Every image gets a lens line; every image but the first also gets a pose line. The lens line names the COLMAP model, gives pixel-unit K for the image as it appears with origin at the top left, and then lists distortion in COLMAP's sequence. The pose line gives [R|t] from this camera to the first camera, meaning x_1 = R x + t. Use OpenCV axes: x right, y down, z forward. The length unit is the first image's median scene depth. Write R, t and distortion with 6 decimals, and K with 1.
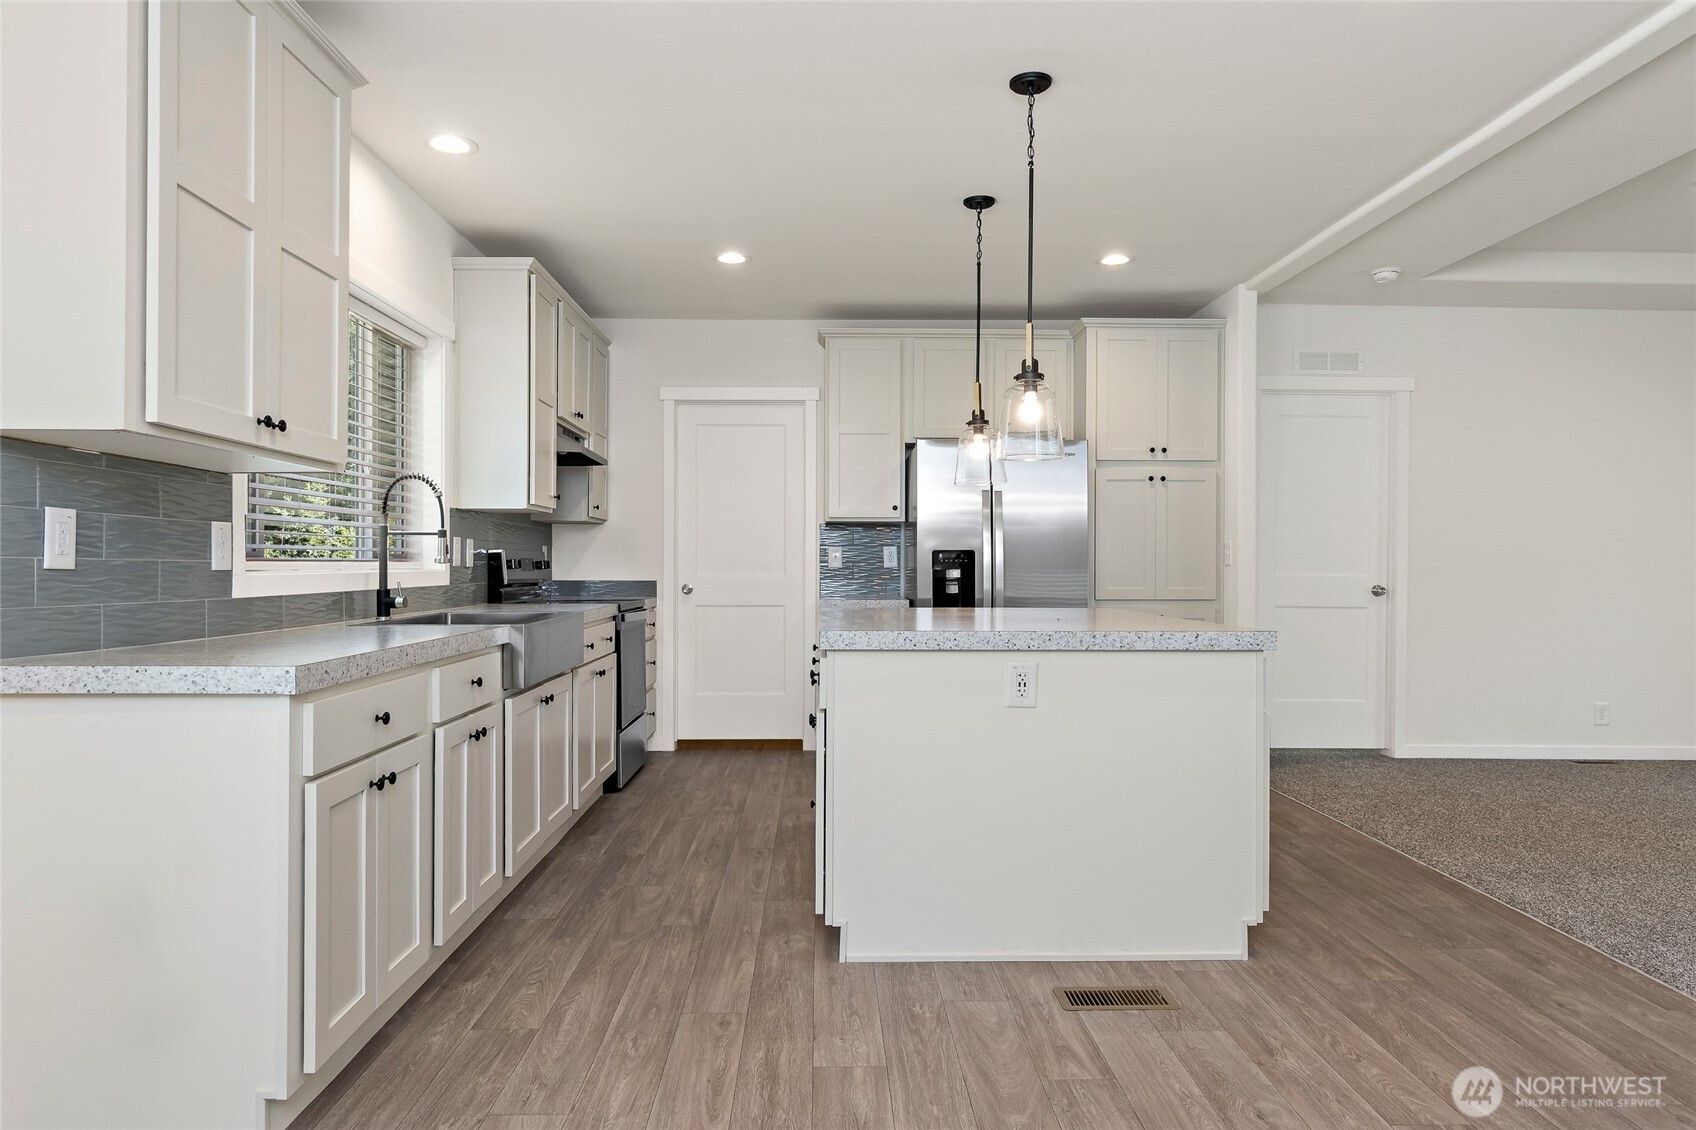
lens RADIAL K [[1037.1, 0, 830.7], [0, 1037.1, 562.6], [0, 0, 1]] dist [-0.005773, -0.005642]
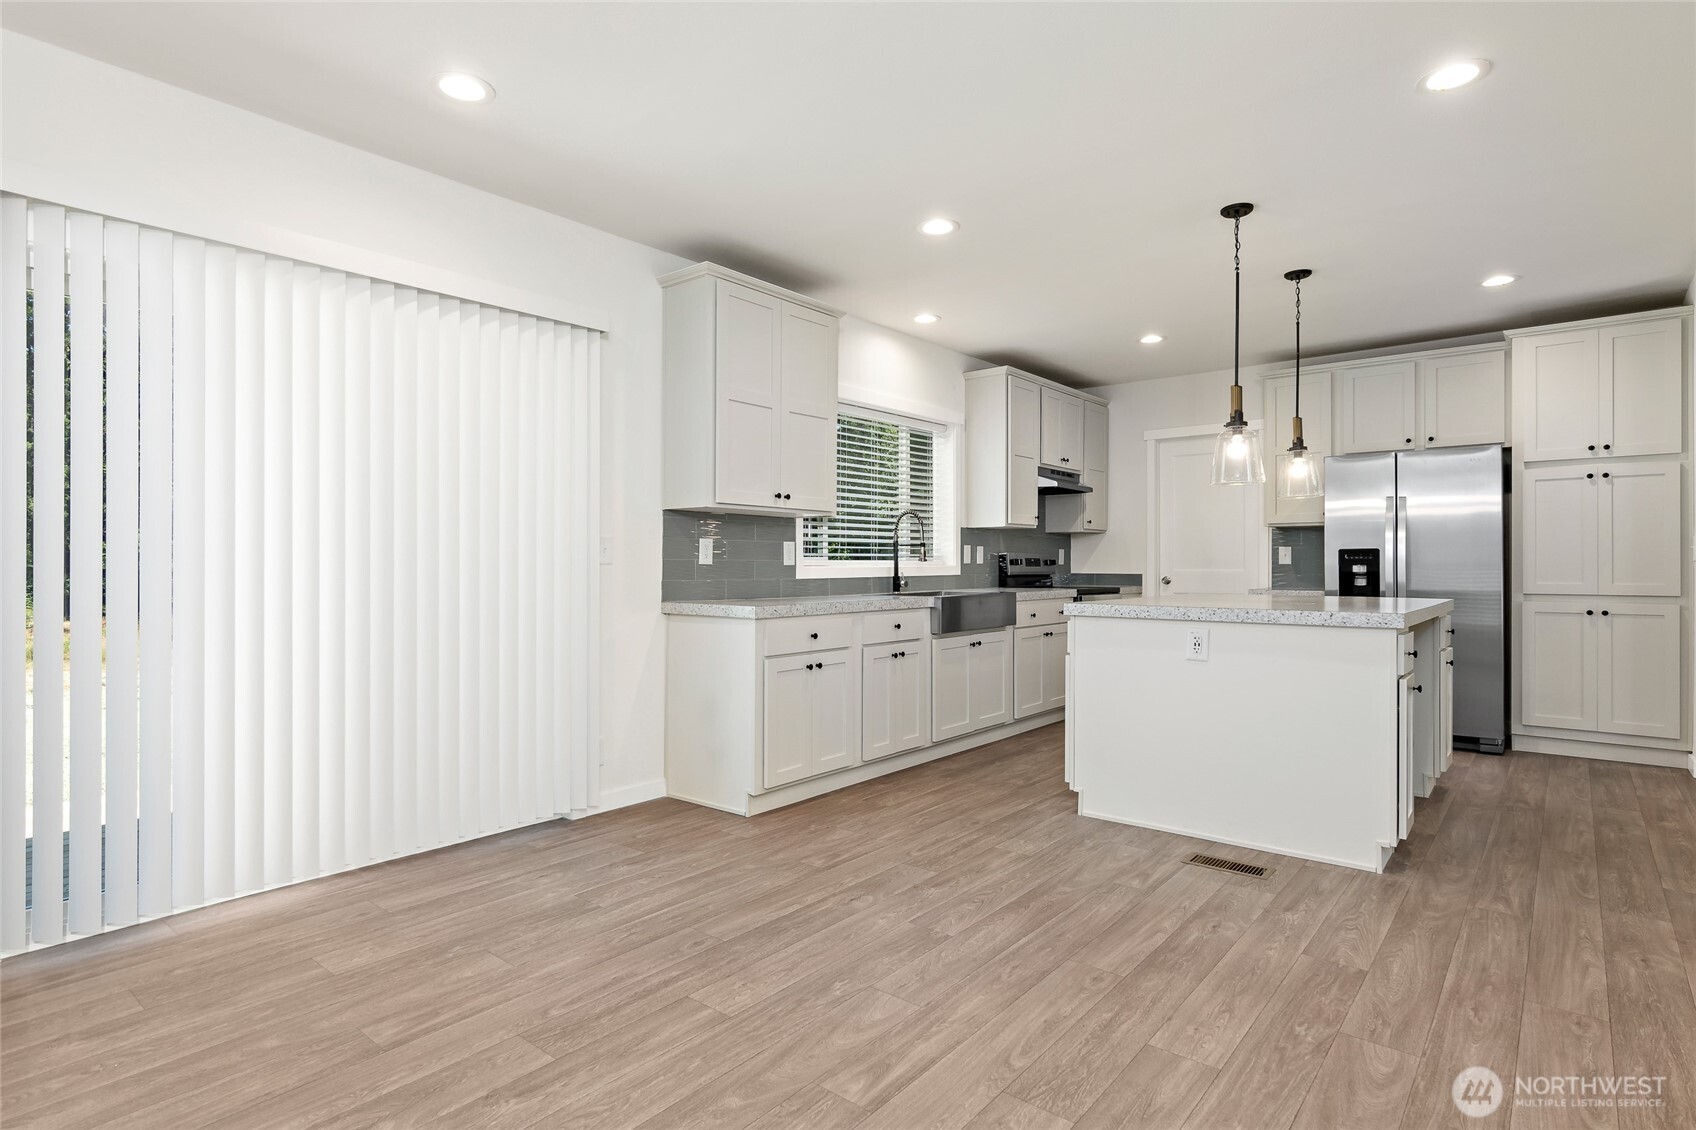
lens RADIAL K [[861.7, 0, 867.6], [0, 861.7, 548.5], [0, 0, 1]] dist [-0.002572, -0.000868]
pose [[0.769346, -0.014283, -0.638672, 0.386874], [0.004128, 0.999840, -0.017388, 0.002799], [0.638819, 0.010741, 0.769282, -0.134951]]
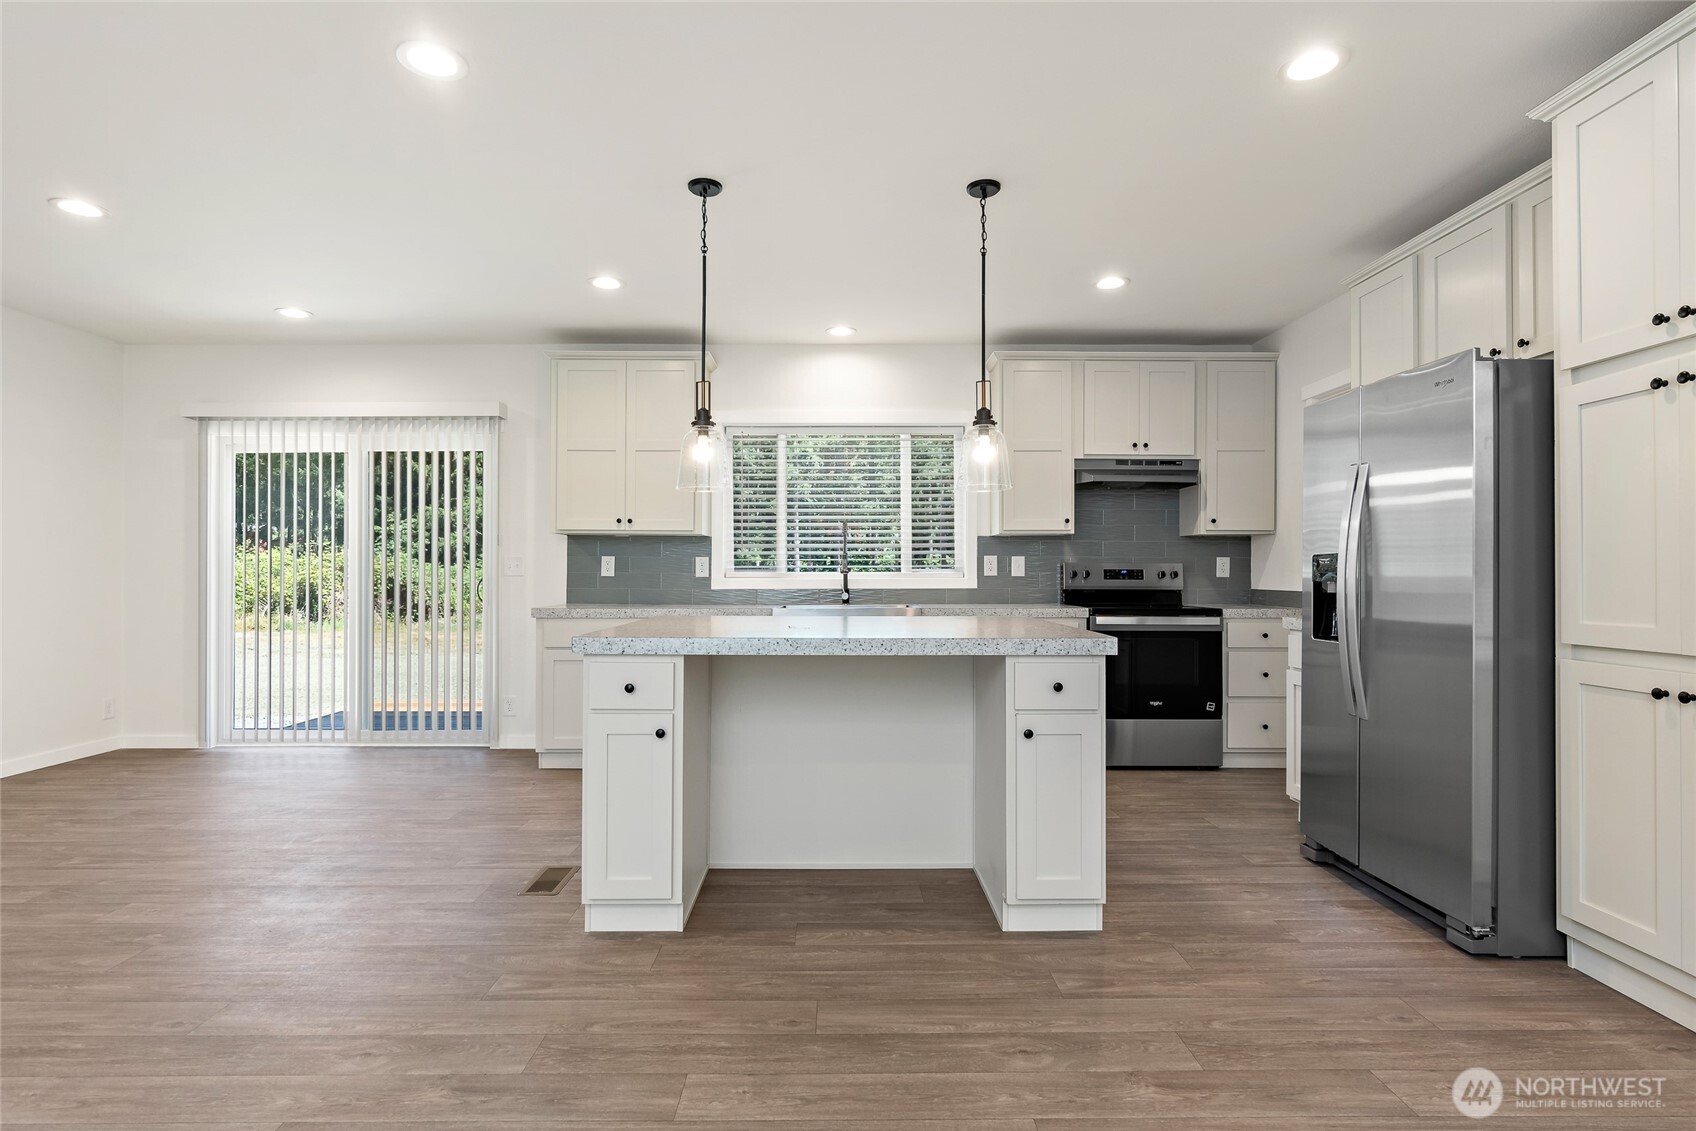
lens RADIAL K [[861.7, 0, 858.4], [0, 861.7, 572.7], [0, 0, 1]] dist [-0.002572, -0.000868]
pose [[0.006645, -0.001412, -0.999977, 0.864304], [0.001609, 0.999998, -0.001401, 0.000052], [0.999977, -0.001600, 0.006647, 0.837140]]
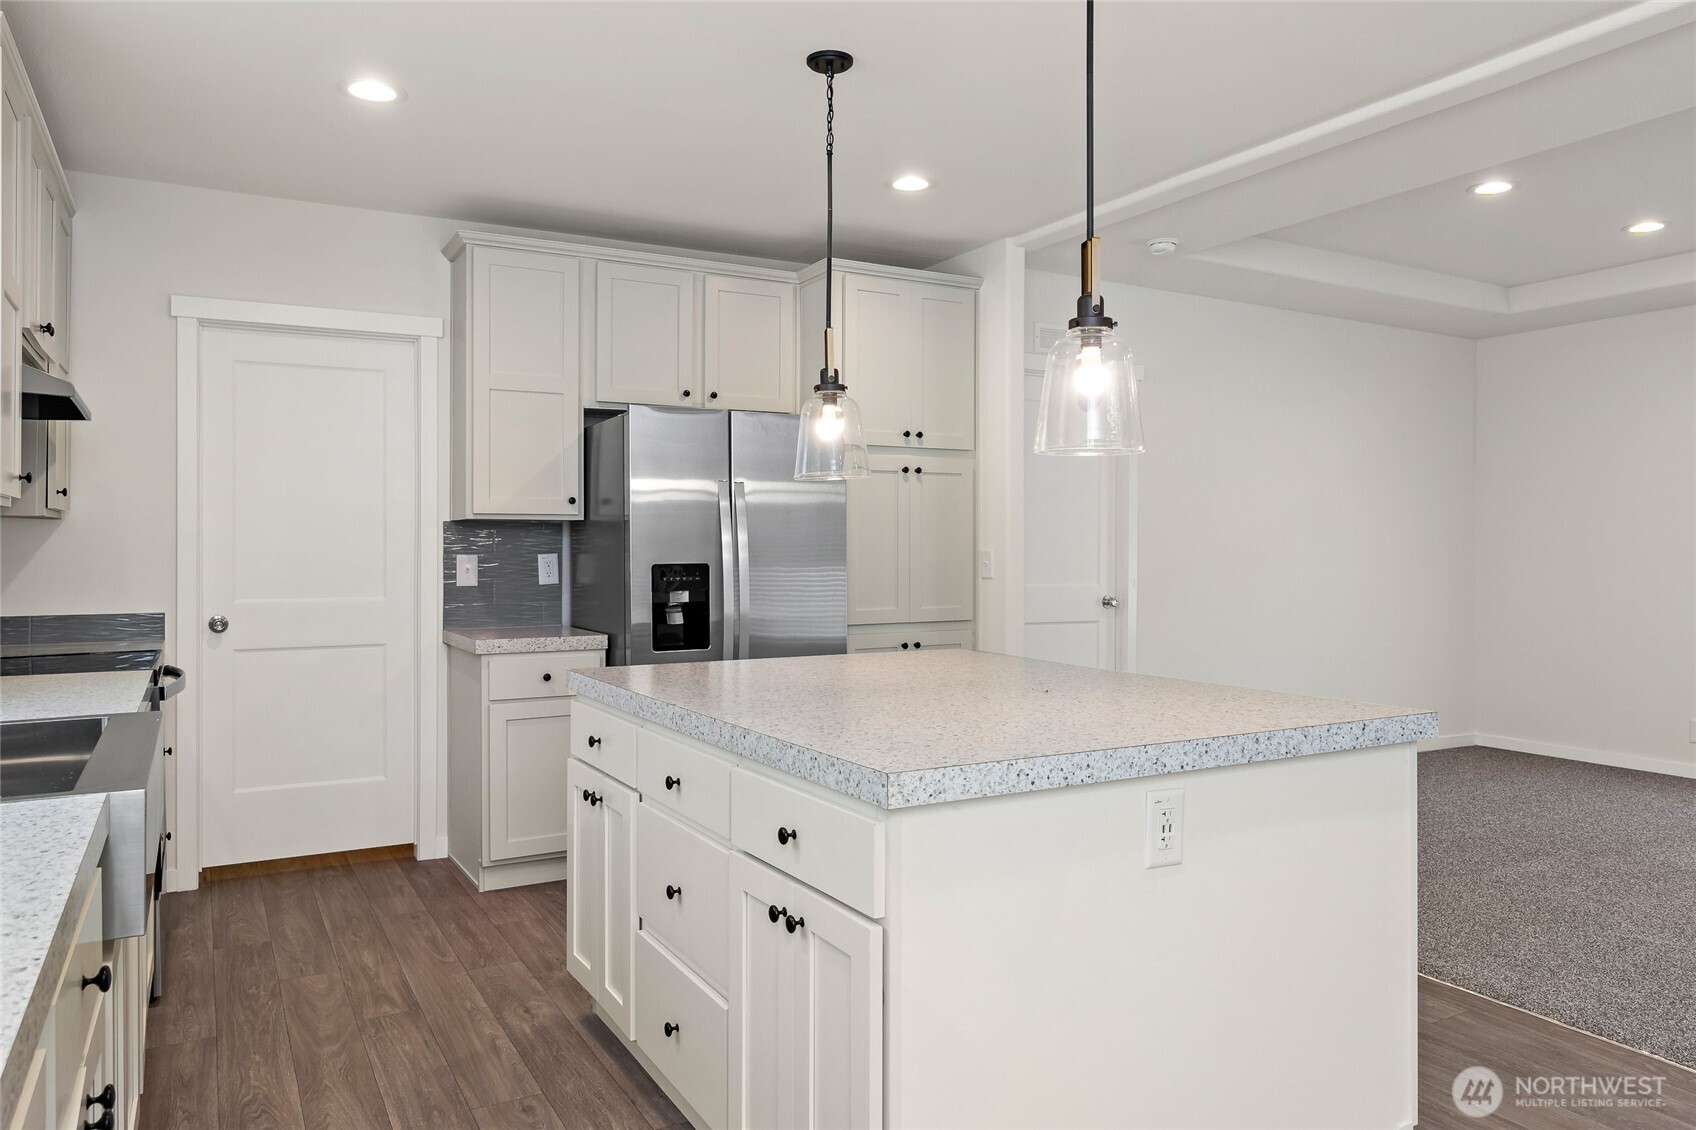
lens RADIAL K [[1142.3, 0, 815.6], [0, 1142.3, 538.9], [0, 0, 1]] dist [-0.009652, 0.001698]
pose [[0.884875, -0.000776, 0.465828, -0.200554], [0.002505, 0.999992, -0.003093, -0.032690], [-0.465822, 0.003904, 0.884870, 0.328430]]
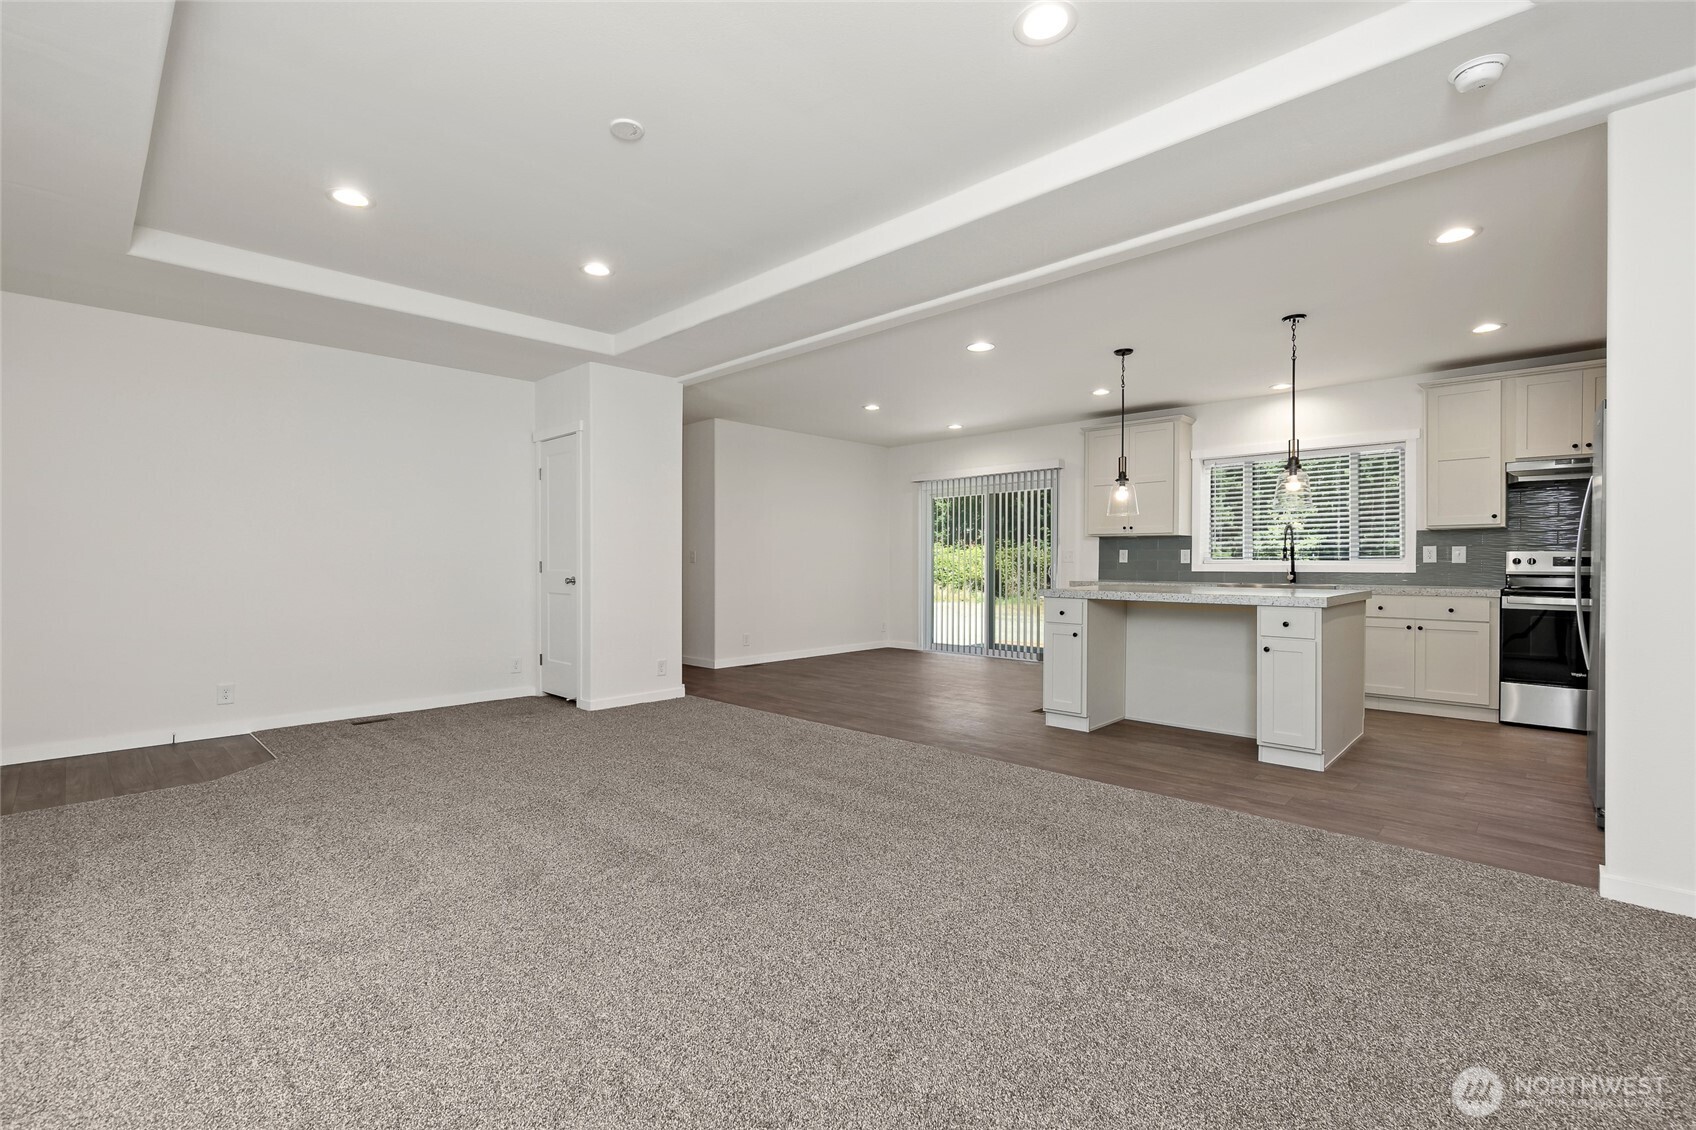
lens RADIAL K [[771.7, 0, 838.5], [0, 771.7, 576.1], [0, 0, 1]] dist [0.000089, 0.000264]
pose [[-0.702126, 0.010430, -0.711976, 1.316225], [-0.000731, 0.999882, 0.015369, 0.006491], [0.712052, 0.011311, -0.702035, 1.248507]]
